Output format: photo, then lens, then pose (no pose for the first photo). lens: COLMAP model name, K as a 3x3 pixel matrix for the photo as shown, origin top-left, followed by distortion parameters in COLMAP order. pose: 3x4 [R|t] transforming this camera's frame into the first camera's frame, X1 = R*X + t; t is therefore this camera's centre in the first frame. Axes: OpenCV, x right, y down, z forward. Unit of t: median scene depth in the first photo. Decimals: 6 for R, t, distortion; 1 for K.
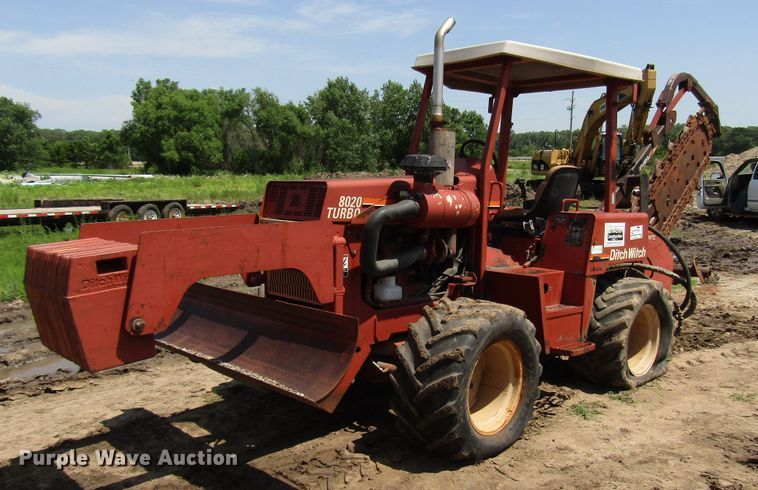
lens RADIAL K [[677.1, 0, 401.5], [0, 677.1, 271.9], [0, 0, 1]] dist [-0.006578, 0.013544]
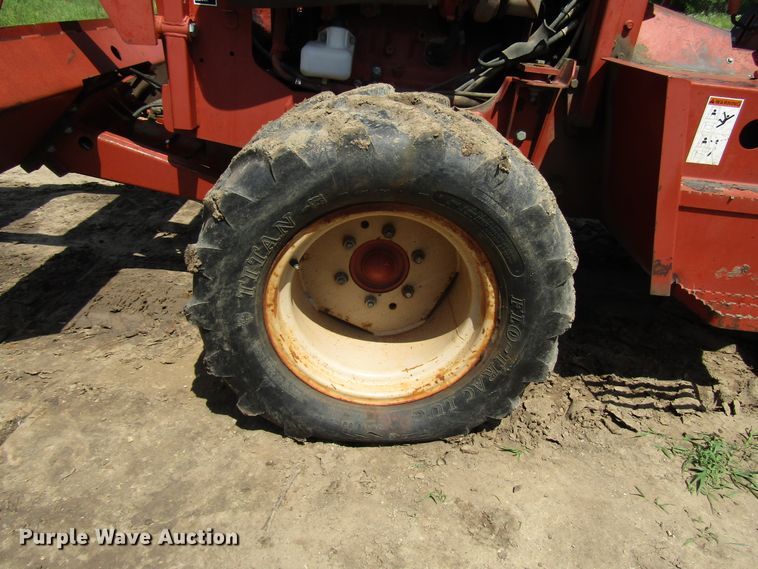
lens RADIAL K [[541.6, 0, 380.6], [0, 541.6, 281.5], [0, 0, 1]] dist [0.000422, -0.005232]
pose [[0.695991, 0.369697, -0.615565, 0.337417], [-0.165177, 0.916714, 0.363803, 0.029043], [0.698793, -0.151526, 0.699090, 0.761627]]
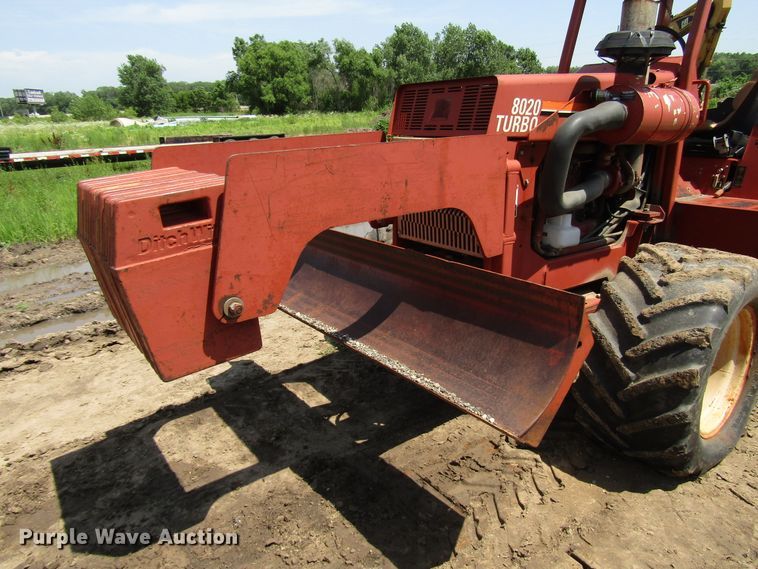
lens RADIAL K [[541.6, 0, 374.3], [0, 541.6, 285.3], [0, 0, 1]] dist [0.000422, -0.005232]
pose [[0.989275, 0.013303, -0.145455, -0.142720], [0.011051, 0.986172, 0.165356, -0.017546], [0.145643, -0.165190, 0.975449, 0.406906]]
